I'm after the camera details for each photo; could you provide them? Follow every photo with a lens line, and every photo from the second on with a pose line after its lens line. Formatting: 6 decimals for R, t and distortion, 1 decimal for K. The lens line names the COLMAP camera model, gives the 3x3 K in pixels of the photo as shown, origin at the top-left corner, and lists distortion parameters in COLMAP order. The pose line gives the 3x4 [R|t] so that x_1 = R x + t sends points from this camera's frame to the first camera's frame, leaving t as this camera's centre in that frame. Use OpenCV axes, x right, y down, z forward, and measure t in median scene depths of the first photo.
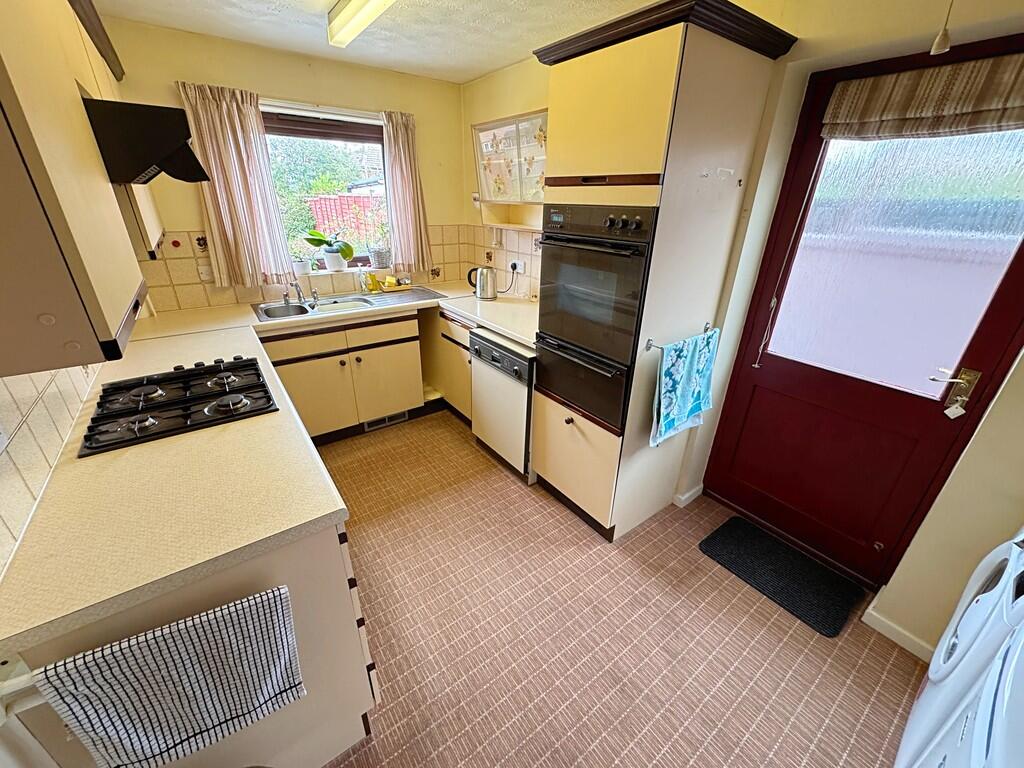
lens RADIAL K [[407.7, 0, 512.0], [0, 407.7, 384.0], [0, 0, 1]] dist [-0.001335, -0.000048]
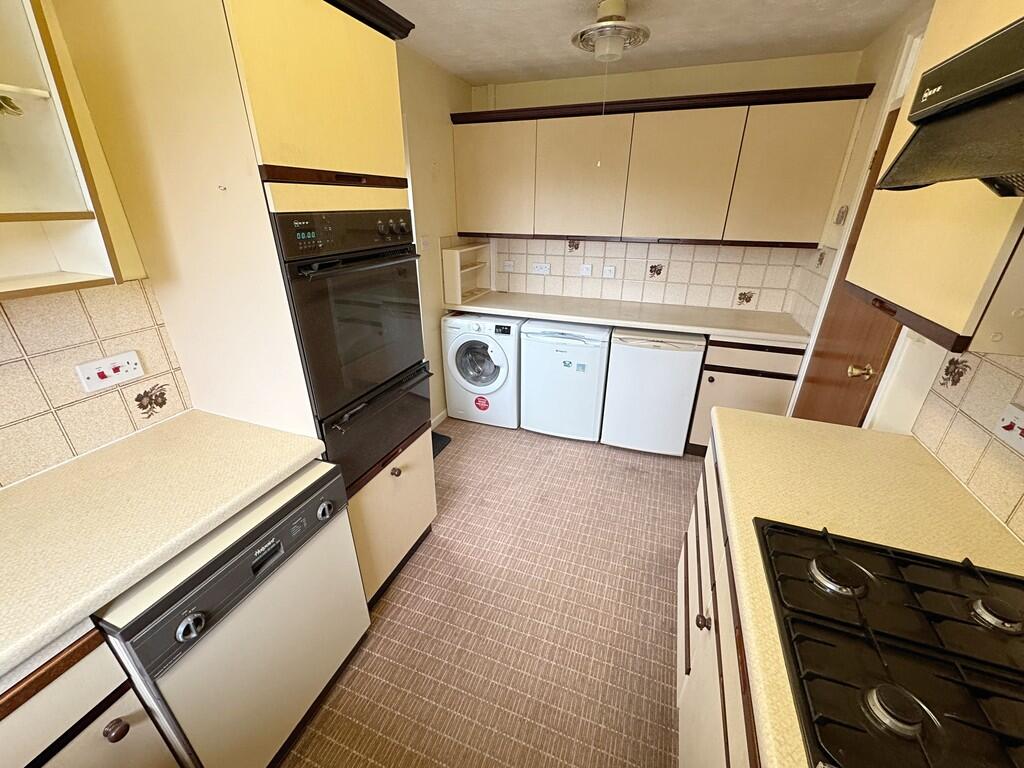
lens RADIAL K [[407.7, 0, 512.0], [0, 407.7, 384.0], [0, 0, 1]] dist [-0.001335, -0.000048]
pose [[-0.539011, -0.360595, 0.761209, -0.632437], [0.336145, 0.736553, 0.586938, -0.525061], [-0.772317, 0.572242, -0.275798, 1.115324]]
